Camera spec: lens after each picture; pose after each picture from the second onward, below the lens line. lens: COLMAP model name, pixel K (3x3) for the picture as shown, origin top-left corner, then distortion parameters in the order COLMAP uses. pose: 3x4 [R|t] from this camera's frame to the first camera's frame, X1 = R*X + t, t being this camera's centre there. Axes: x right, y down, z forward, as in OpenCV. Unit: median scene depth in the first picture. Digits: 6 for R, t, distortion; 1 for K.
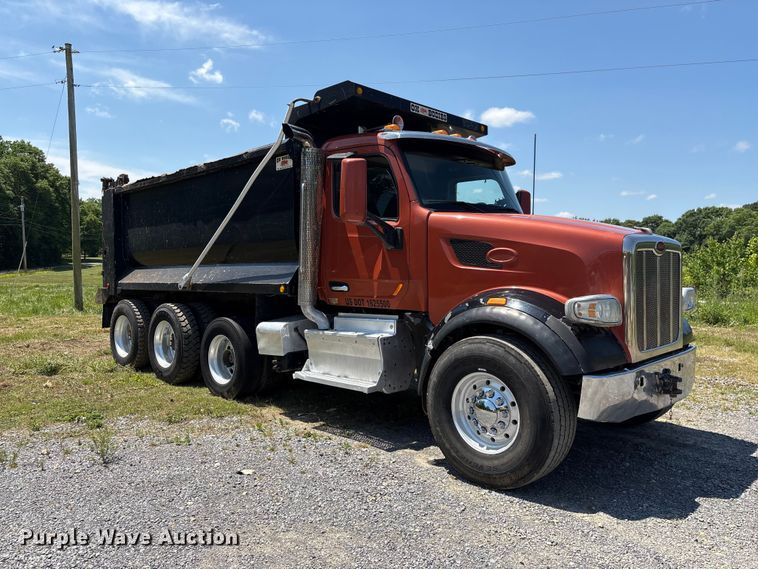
lens RADIAL K [[574.6, 0, 381.3], [0, 574.6, 284.7], [0, 0, 1]] dist [0.062222, -0.055077]
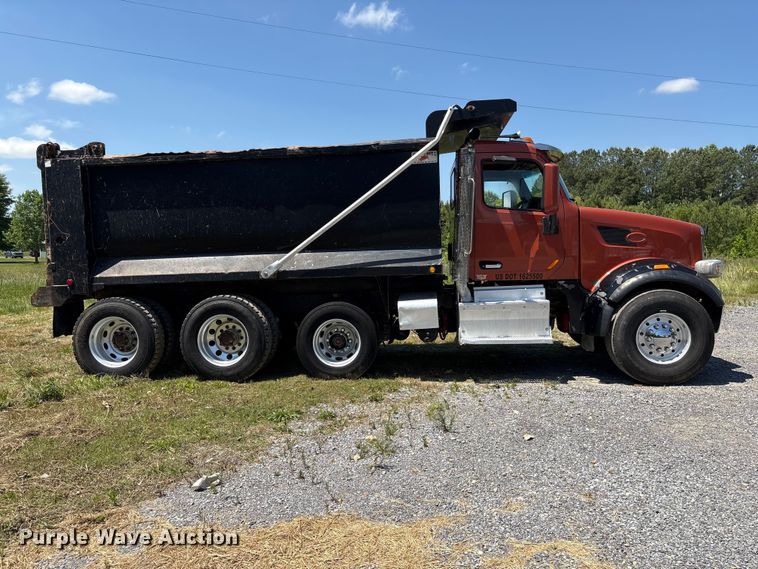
lens RADIAL K [[574.6, 0, 381.3], [0, 574.6, 284.7], [0, 0, 1]] dist [0.062222, -0.055077]
pose [[0.777473, -0.052353, 0.626733, -1.120686], [0.041973, 0.998627, 0.031349, -0.002930], [-0.627514, 0.001933, 0.778603, 0.207651]]
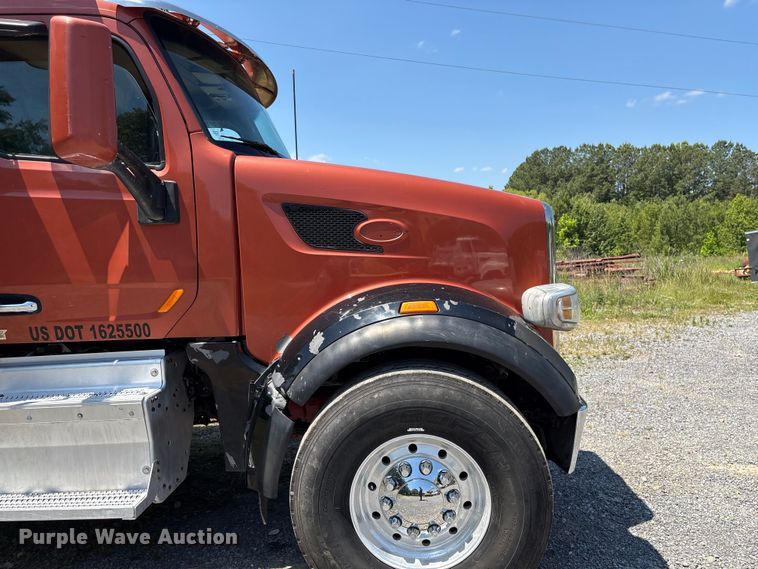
lens RADIAL K [[582.7, 0, 385.4], [0, 582.7, 283.9], [0, 0, 1]] dist [0.024943, -0.000801]
pose [[0.751338, -0.060550, 0.657134, -0.173353], [0.055610, 0.998049, 0.028381, -0.010792], [-0.657571, 0.015220, 0.753239, 0.471412]]
